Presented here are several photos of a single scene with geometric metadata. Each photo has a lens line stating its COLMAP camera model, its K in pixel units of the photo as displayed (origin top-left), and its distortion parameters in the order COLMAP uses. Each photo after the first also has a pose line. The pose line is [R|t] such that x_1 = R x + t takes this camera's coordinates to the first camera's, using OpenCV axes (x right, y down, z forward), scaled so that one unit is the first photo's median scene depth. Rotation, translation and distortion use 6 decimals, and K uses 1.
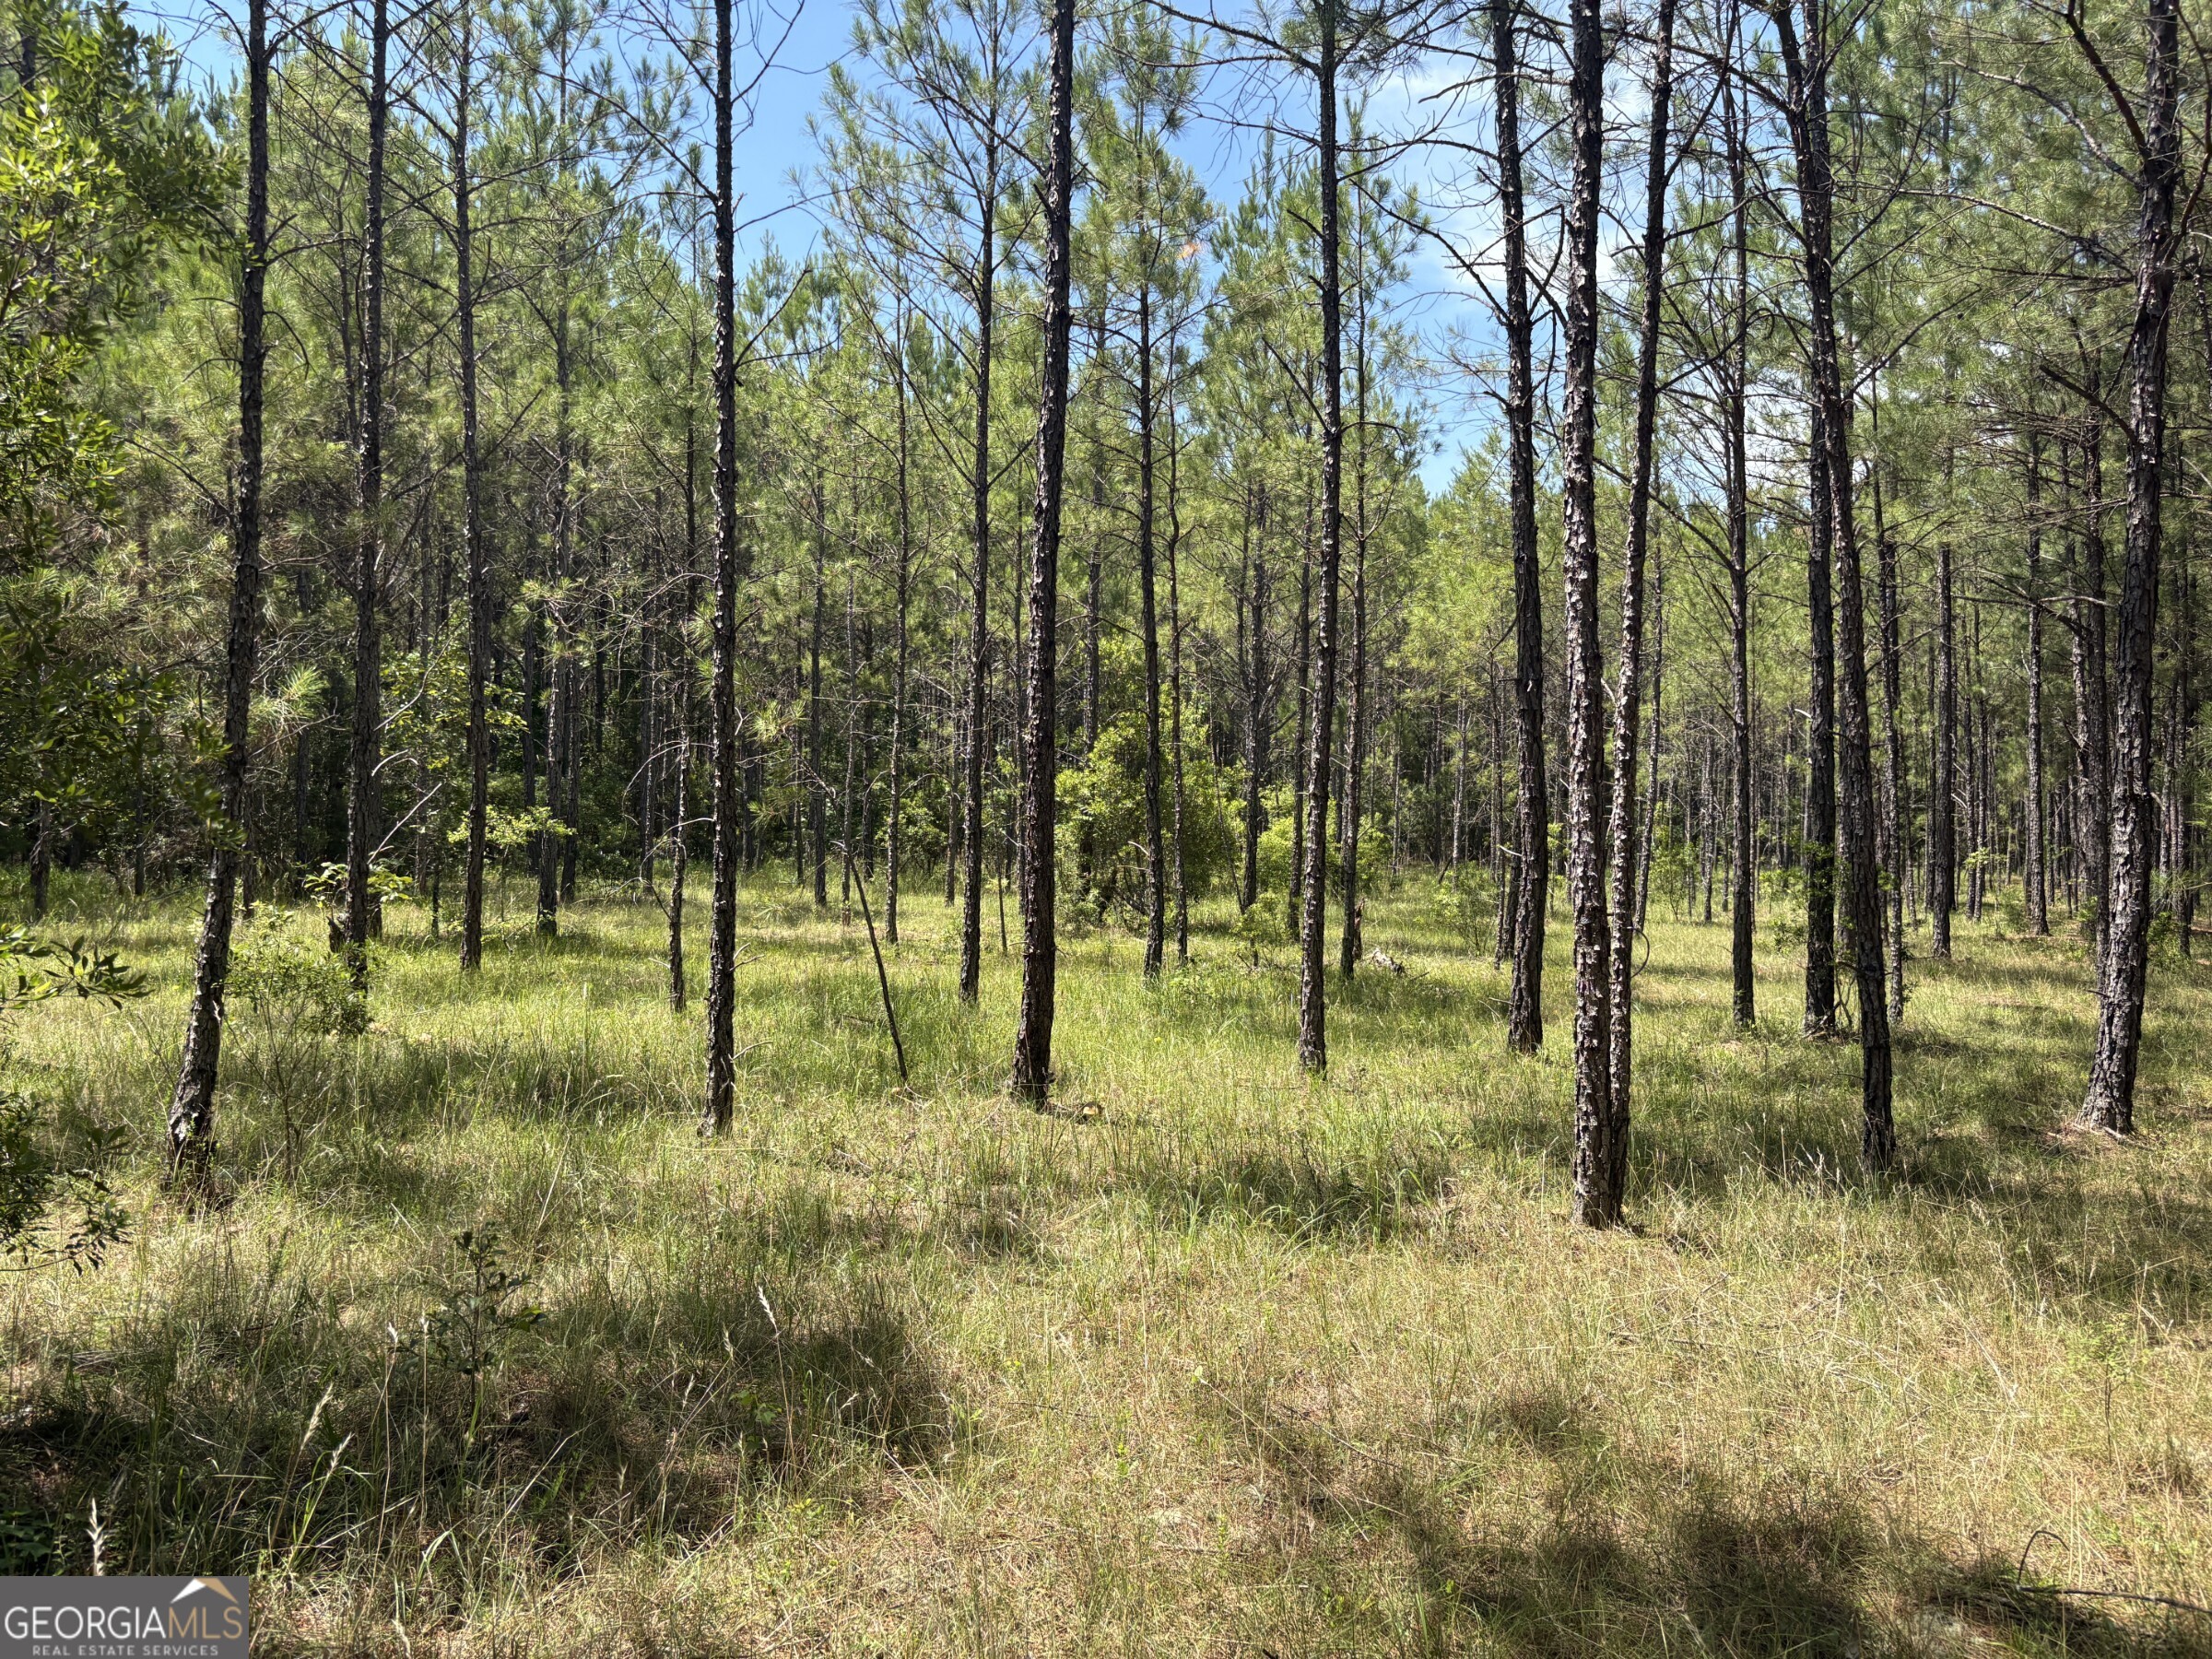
lens RADIAL K [[1702.4, 0, 1123.1], [0, 1702.4, 837.8], [0, 0, 1]] dist [0.081975, -0.080843]
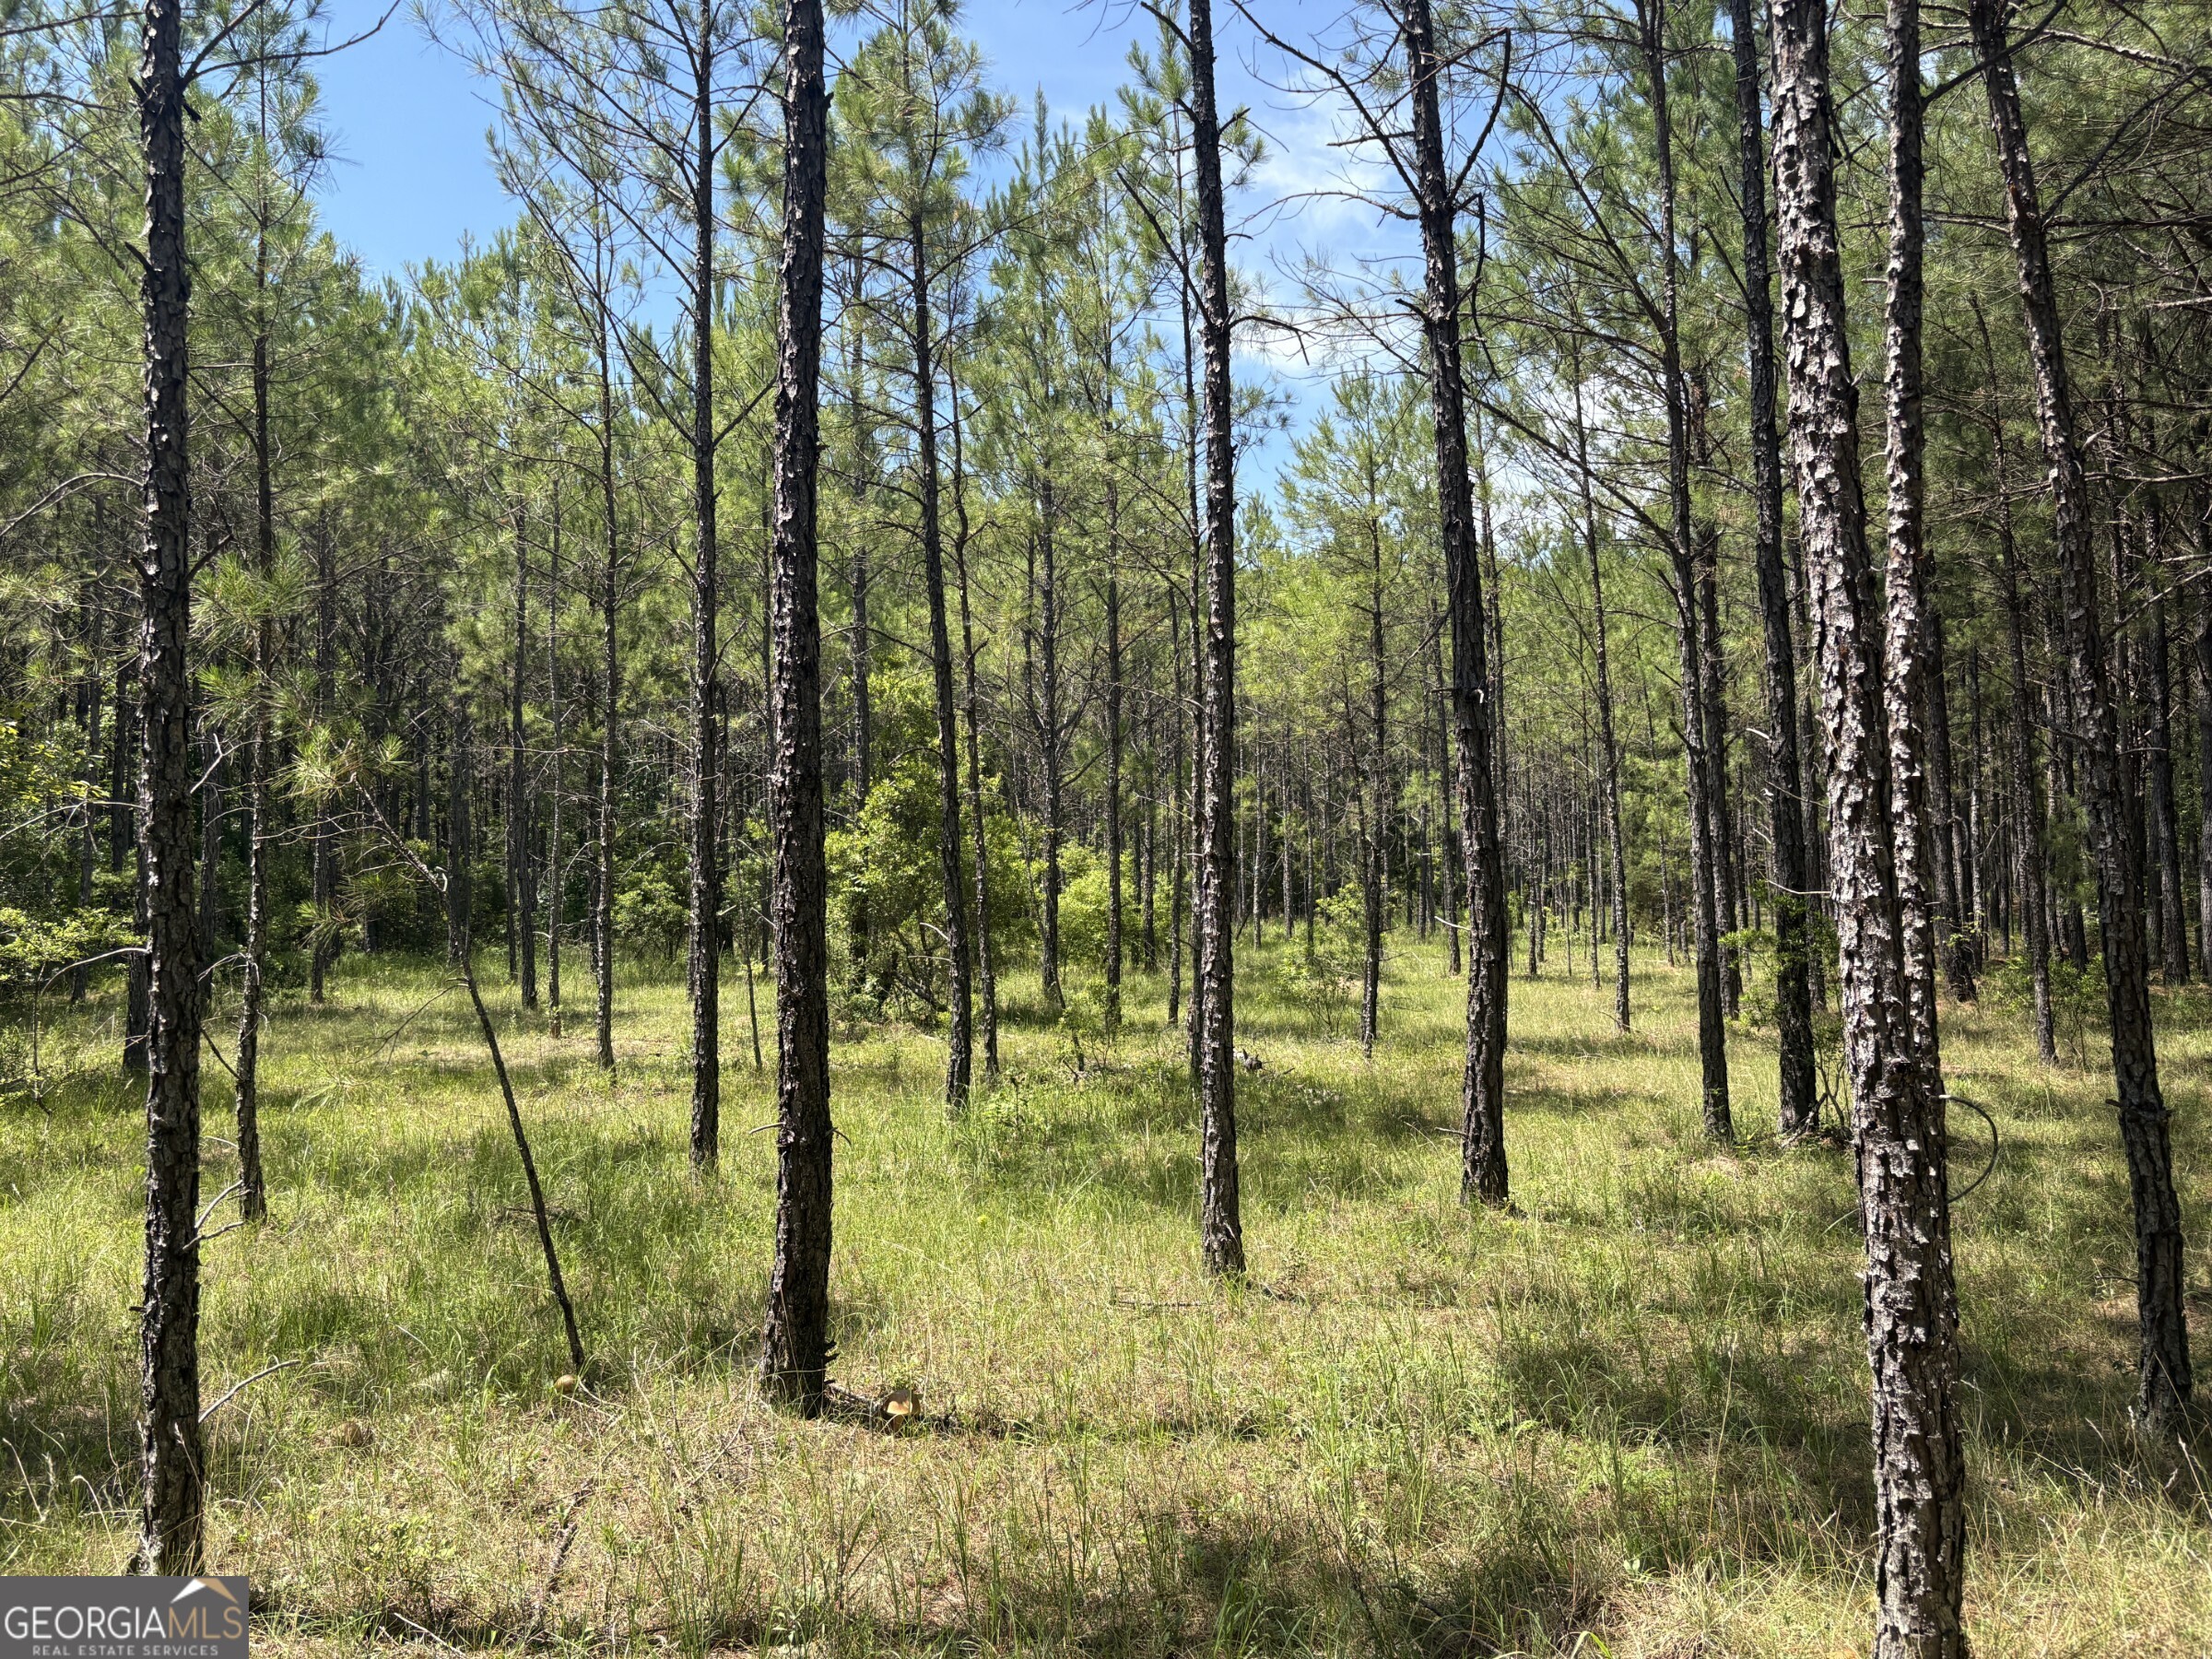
lens RADIAL K [[1678.5, 0, 1109.8], [0, 1678.5, 810.2], [0, 0, 1]] dist [0.126420, -0.199879]
pose [[0.990655, -0.030311, 0.132981, -0.010280], [0.036938, 0.998181, -0.047652, -0.008277], [-0.131295, 0.052119, 0.989972, 0.216576]]
